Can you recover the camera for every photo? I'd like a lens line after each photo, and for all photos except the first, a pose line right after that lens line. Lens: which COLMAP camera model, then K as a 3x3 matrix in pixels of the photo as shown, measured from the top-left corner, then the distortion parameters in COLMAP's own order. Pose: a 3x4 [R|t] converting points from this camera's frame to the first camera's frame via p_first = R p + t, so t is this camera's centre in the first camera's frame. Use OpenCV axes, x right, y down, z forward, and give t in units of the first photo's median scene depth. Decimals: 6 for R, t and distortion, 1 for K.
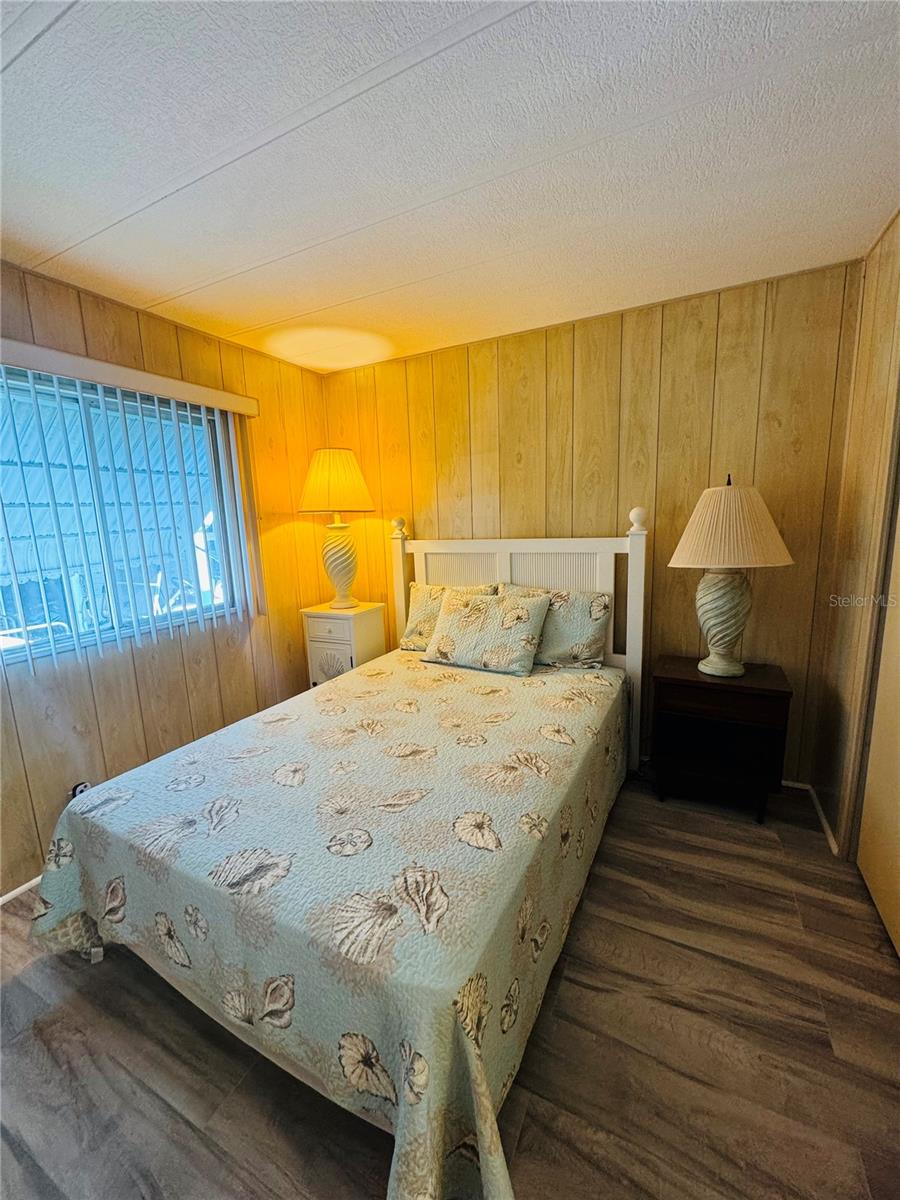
lens RADIAL K [[478.8, 0, 450.9], [0, 478.8, 600.0], [0, 0, 1]] dist [-0.001255, 0.000851]
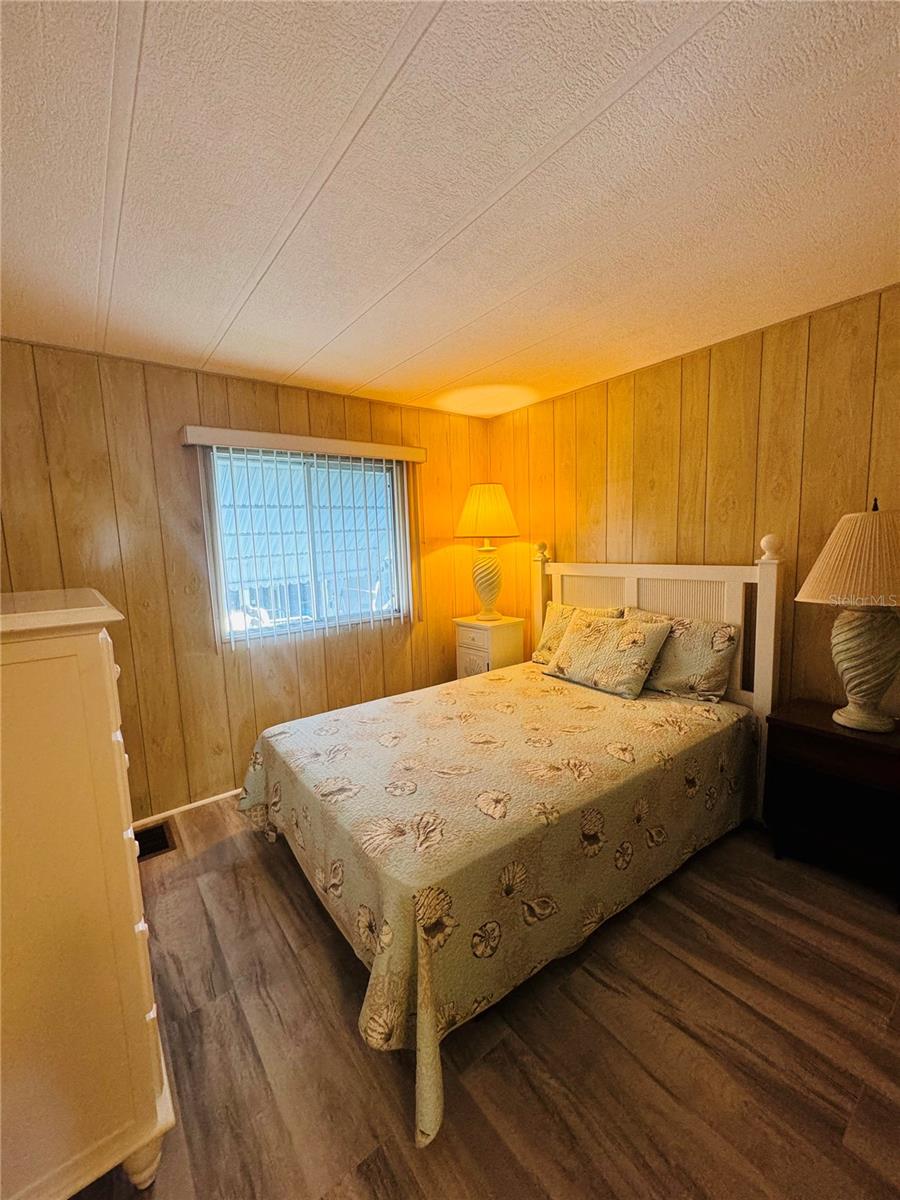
lens RADIAL K [[478.8, 0, 451.1], [0, 478.8, 600.7], [0, 0, 1]] dist [-0.001255, 0.000851]
pose [[0.903319, 0.057615, -0.425084, 0.265082], [-0.071664, 0.997282, -0.017119, -0.005812], [0.422942, 0.045927, 0.904992, -0.110194]]
